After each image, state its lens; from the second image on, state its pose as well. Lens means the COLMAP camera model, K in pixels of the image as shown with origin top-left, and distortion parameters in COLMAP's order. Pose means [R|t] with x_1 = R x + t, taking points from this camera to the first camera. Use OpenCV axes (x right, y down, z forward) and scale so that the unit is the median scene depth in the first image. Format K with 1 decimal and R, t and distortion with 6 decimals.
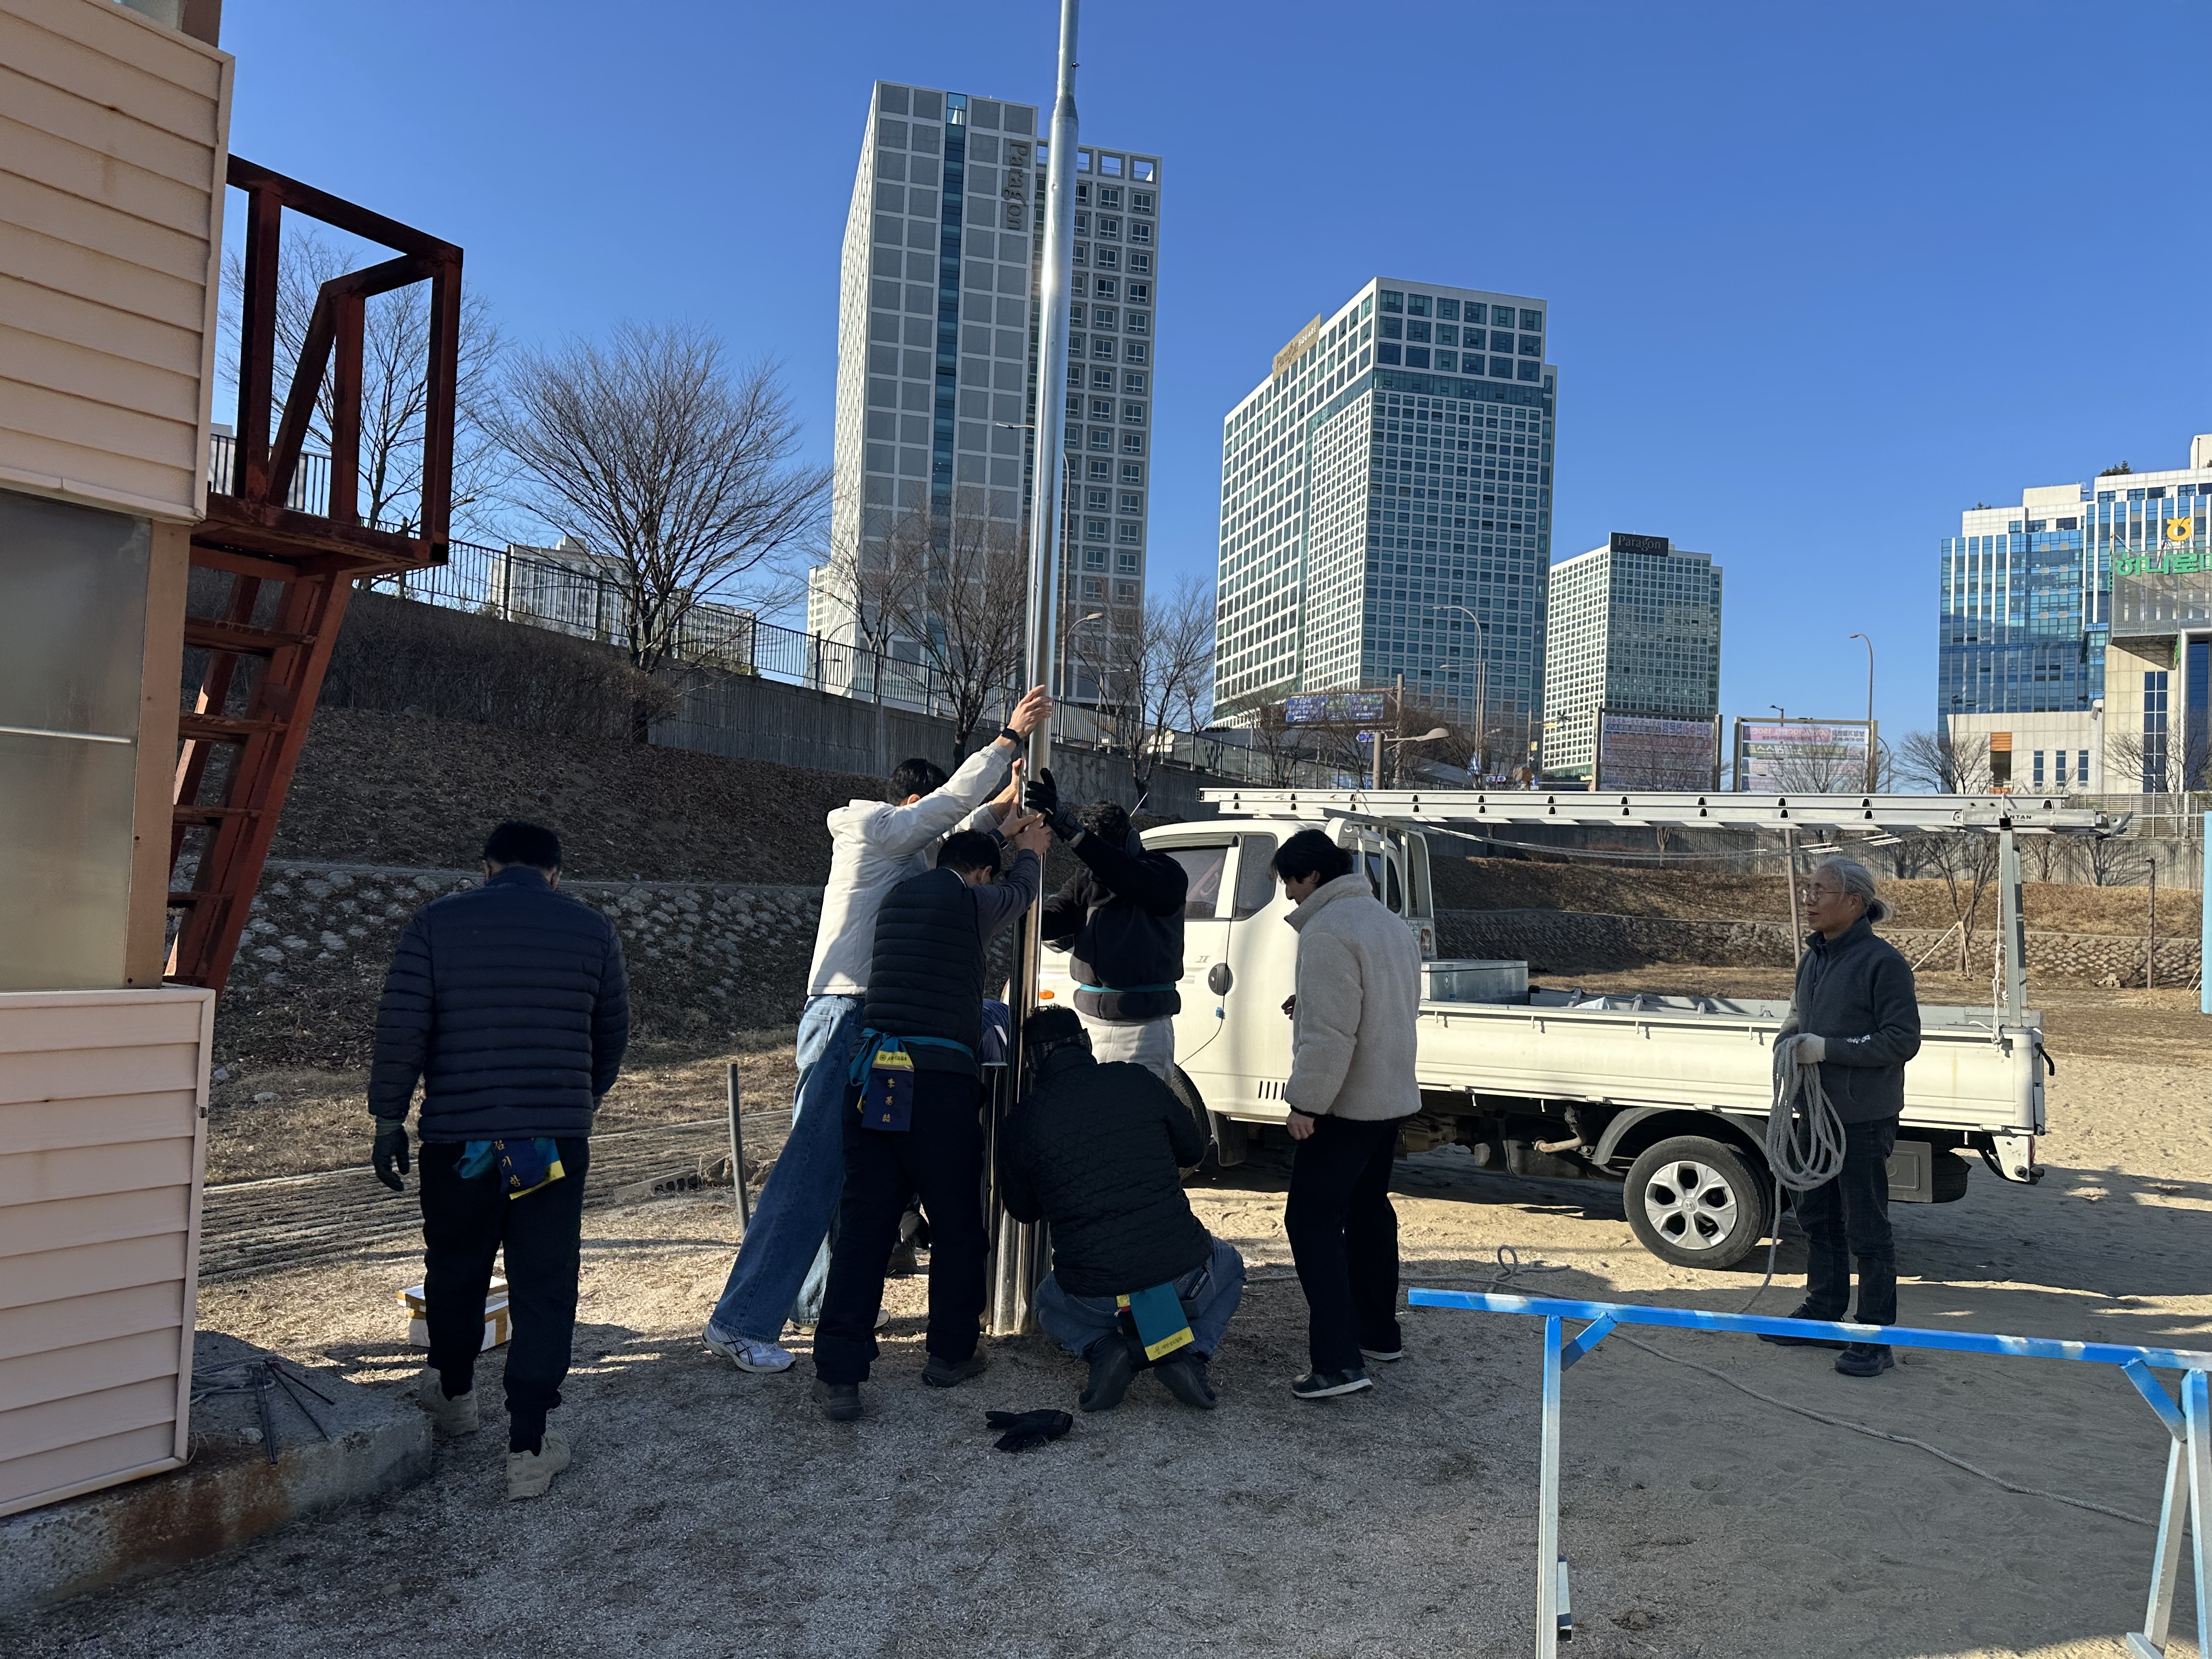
lens RADIAL K [[1570.0, 0, 1109.3], [0, 1570.0, 851.5], [0, 0, 1]] dist [0.037187, -0.040754]
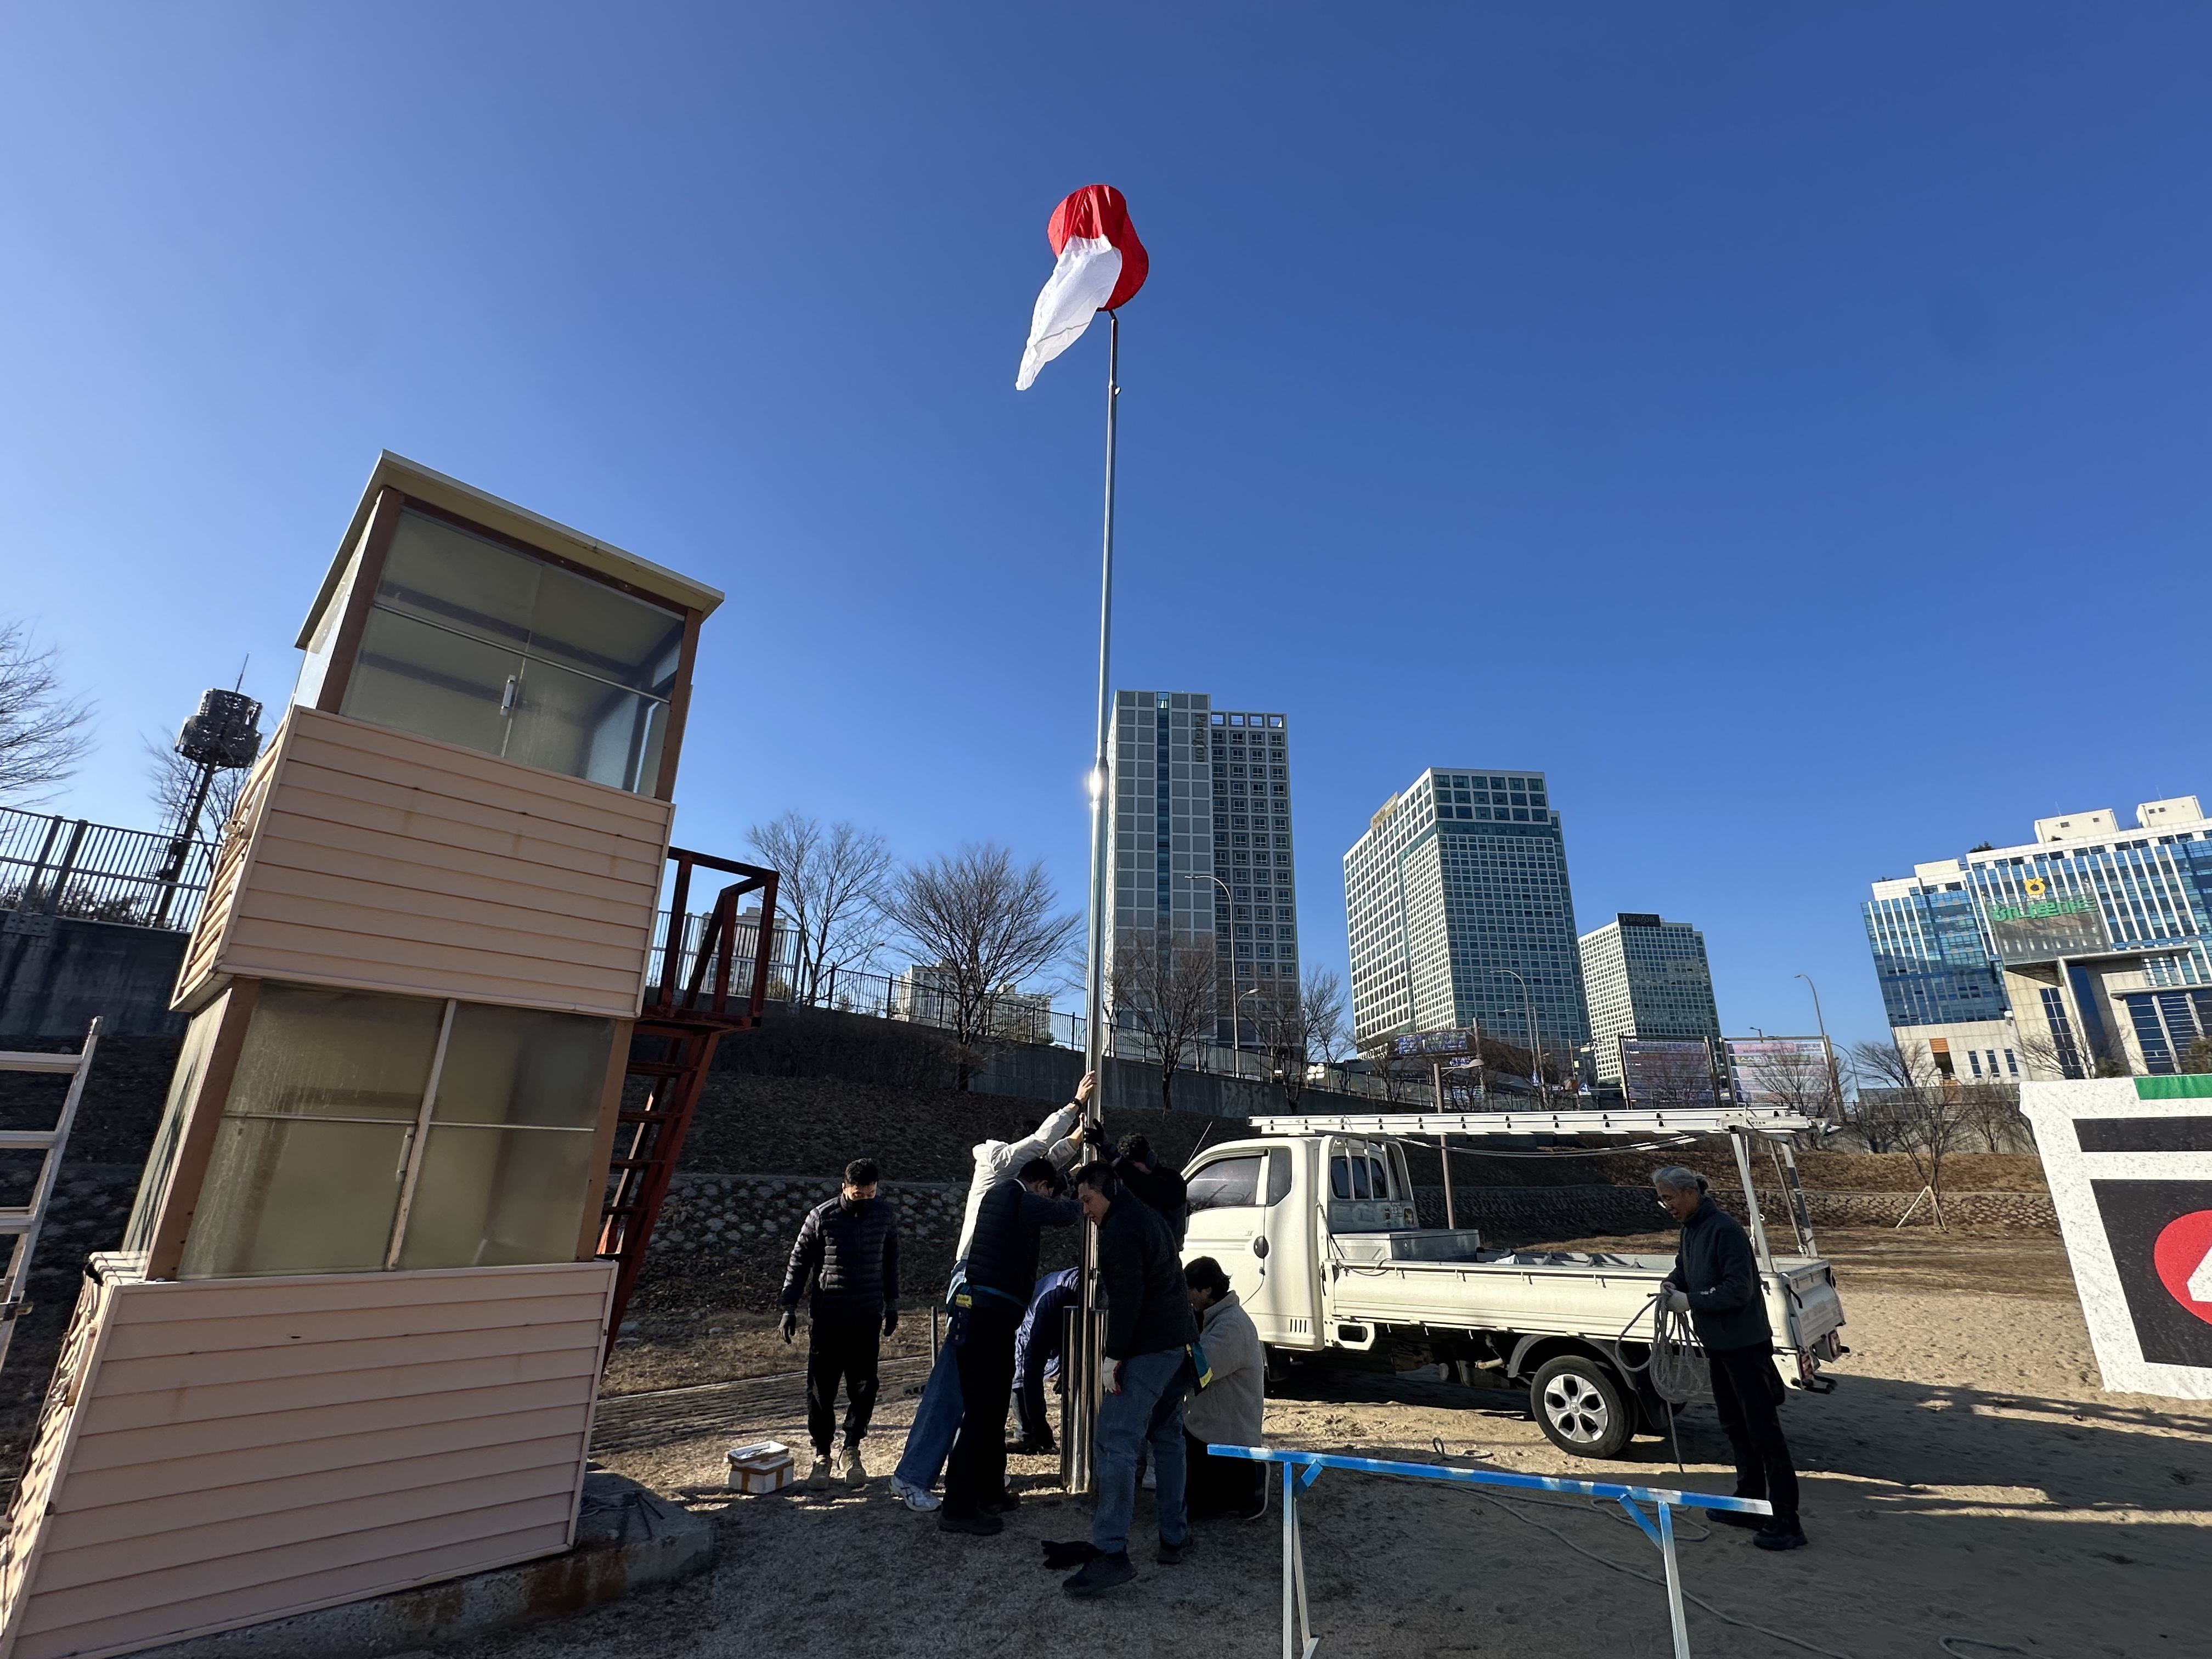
lens RADIAL K [[1013.1, 0, 1103.8], [0, 1013.1, 831.4], [0, 0, 1]] dist [-0.003266, 0.000829]
pose [[0.983762, -0.080588, -0.160368, 0.039632], [0.028500, 0.952331, -0.303732, -0.003365], [0.177201, 0.294229, 0.939164, -0.031980]]
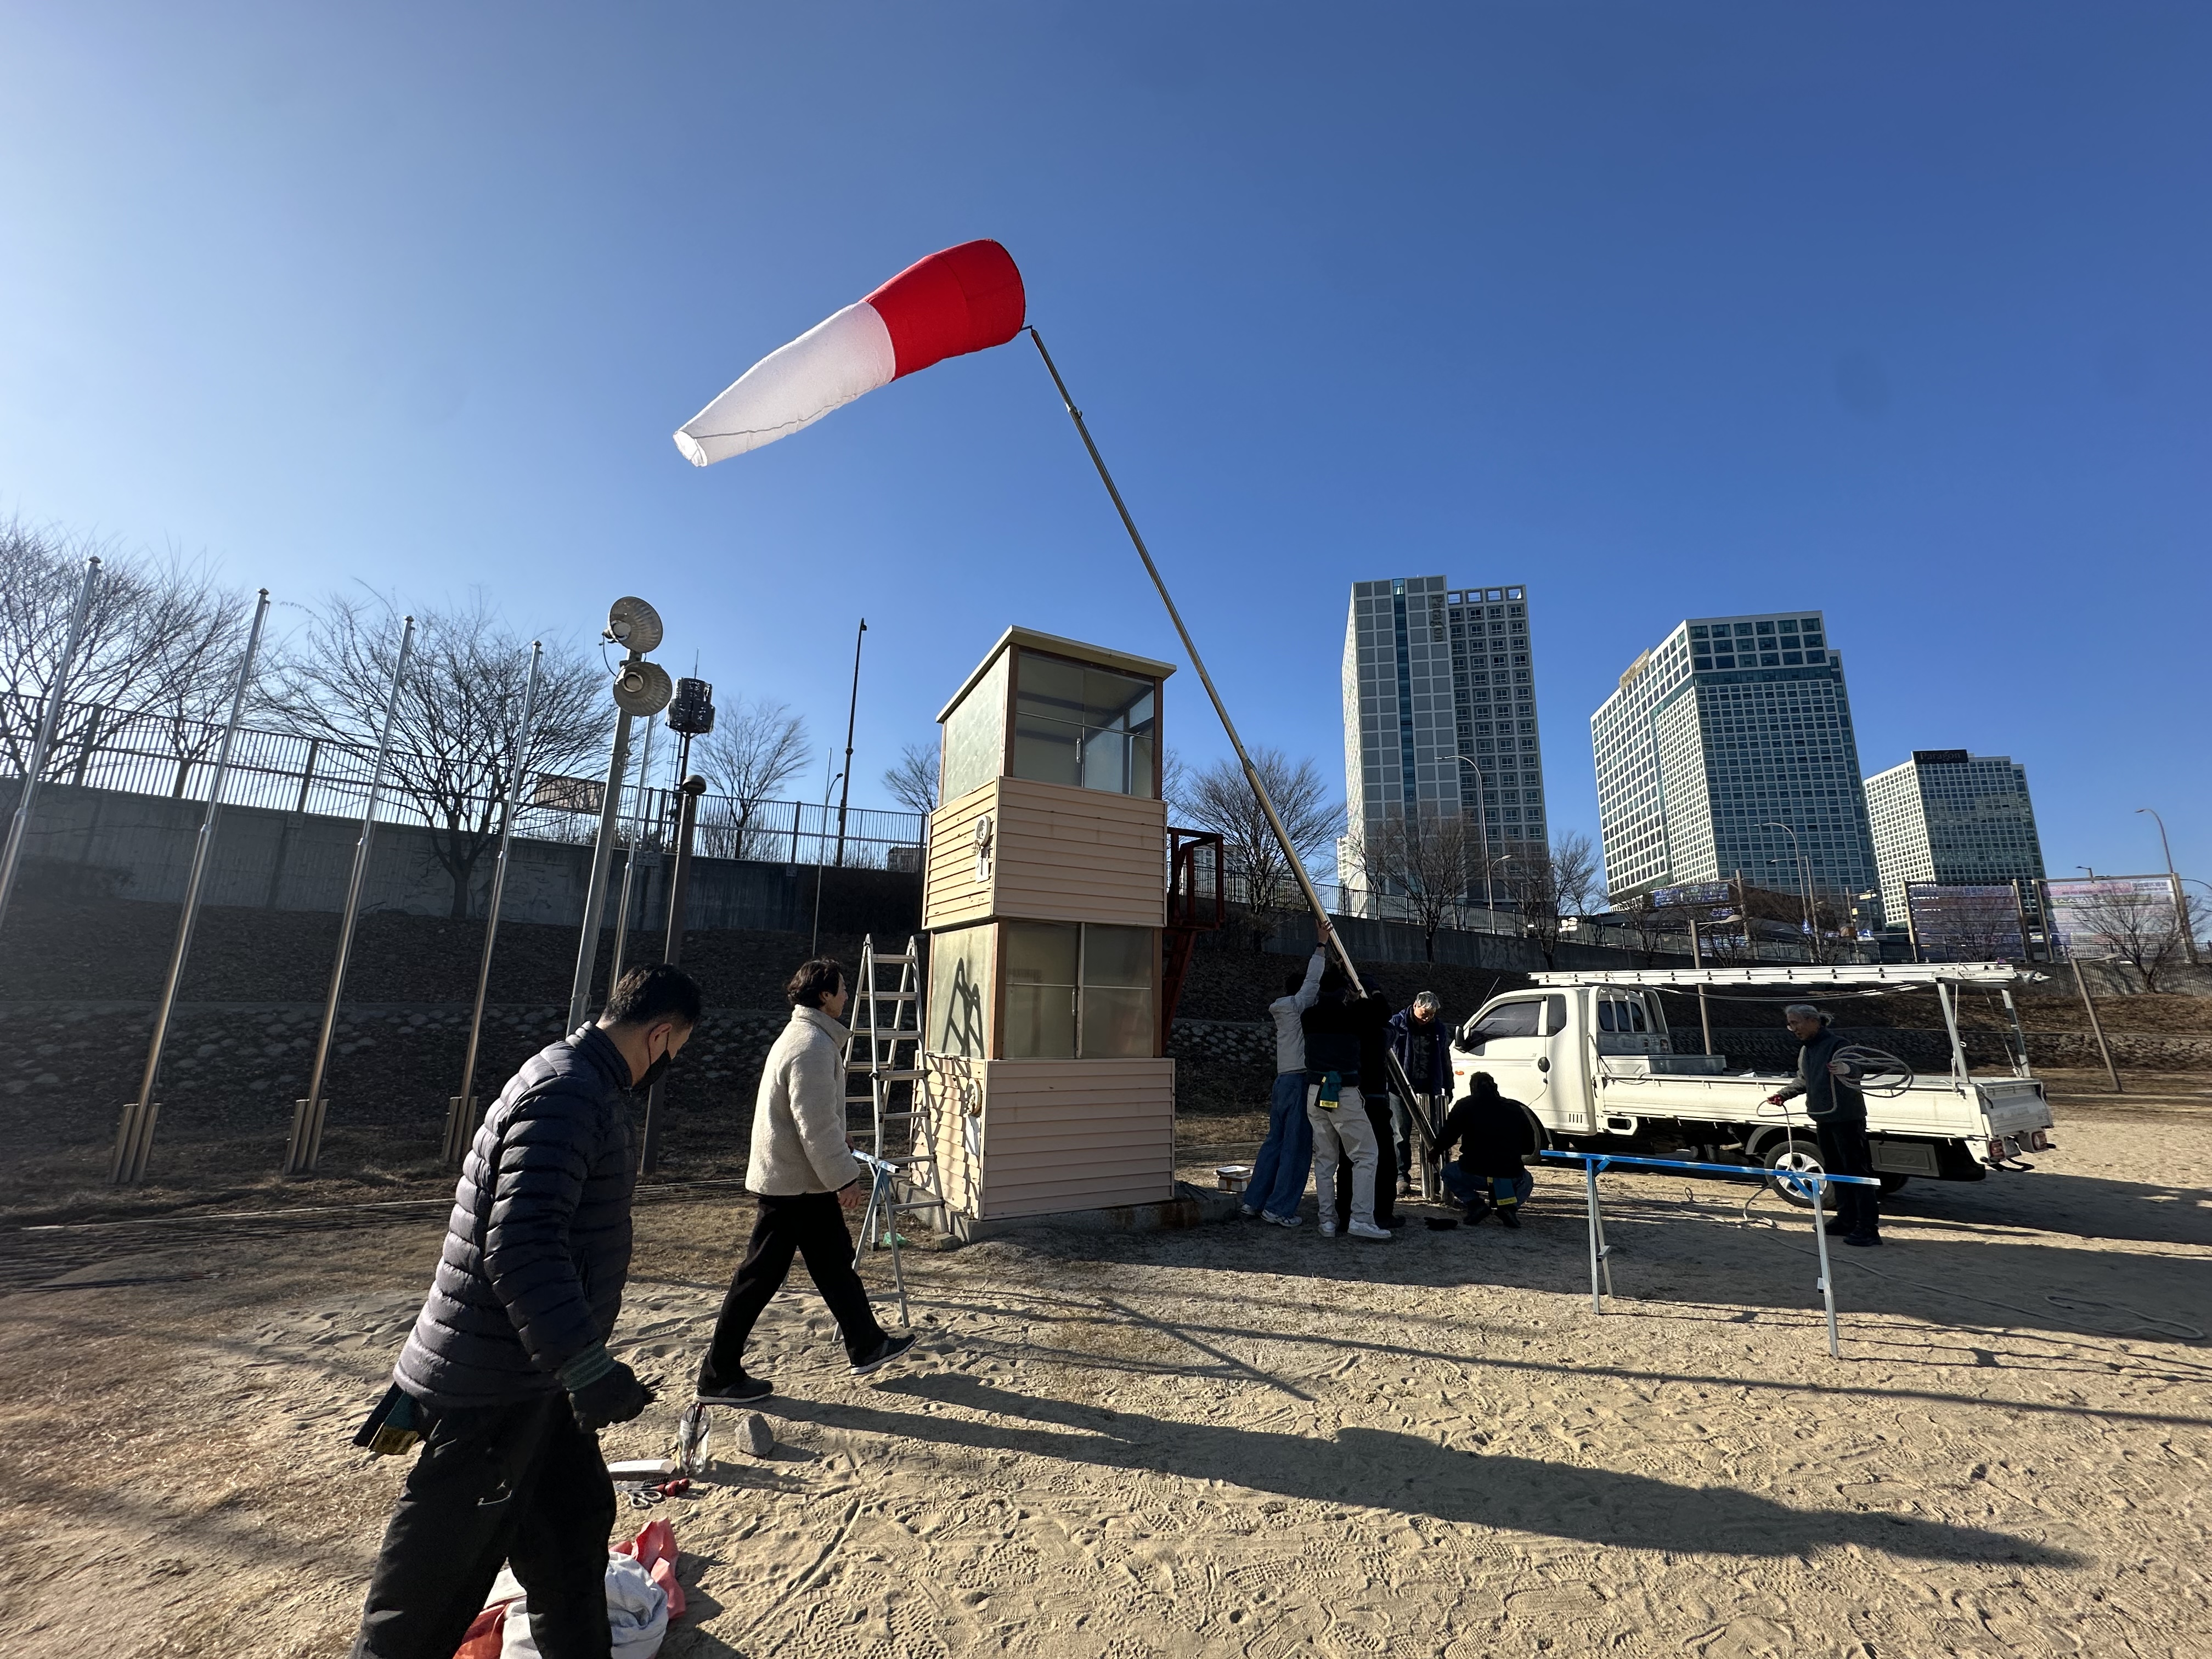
lens RADIAL K [[890.7, 0, 1096.9], [0, 890.7, 838.1], [0, 0, 1]] dist [-0.006358, 0.002103]
pose [[0.894666, -0.111089, -0.432703, 0.030227], [0.030864, 0.981645, -0.188204, -0.004333], [0.445668, 0.155025, 0.881673, -0.140487]]
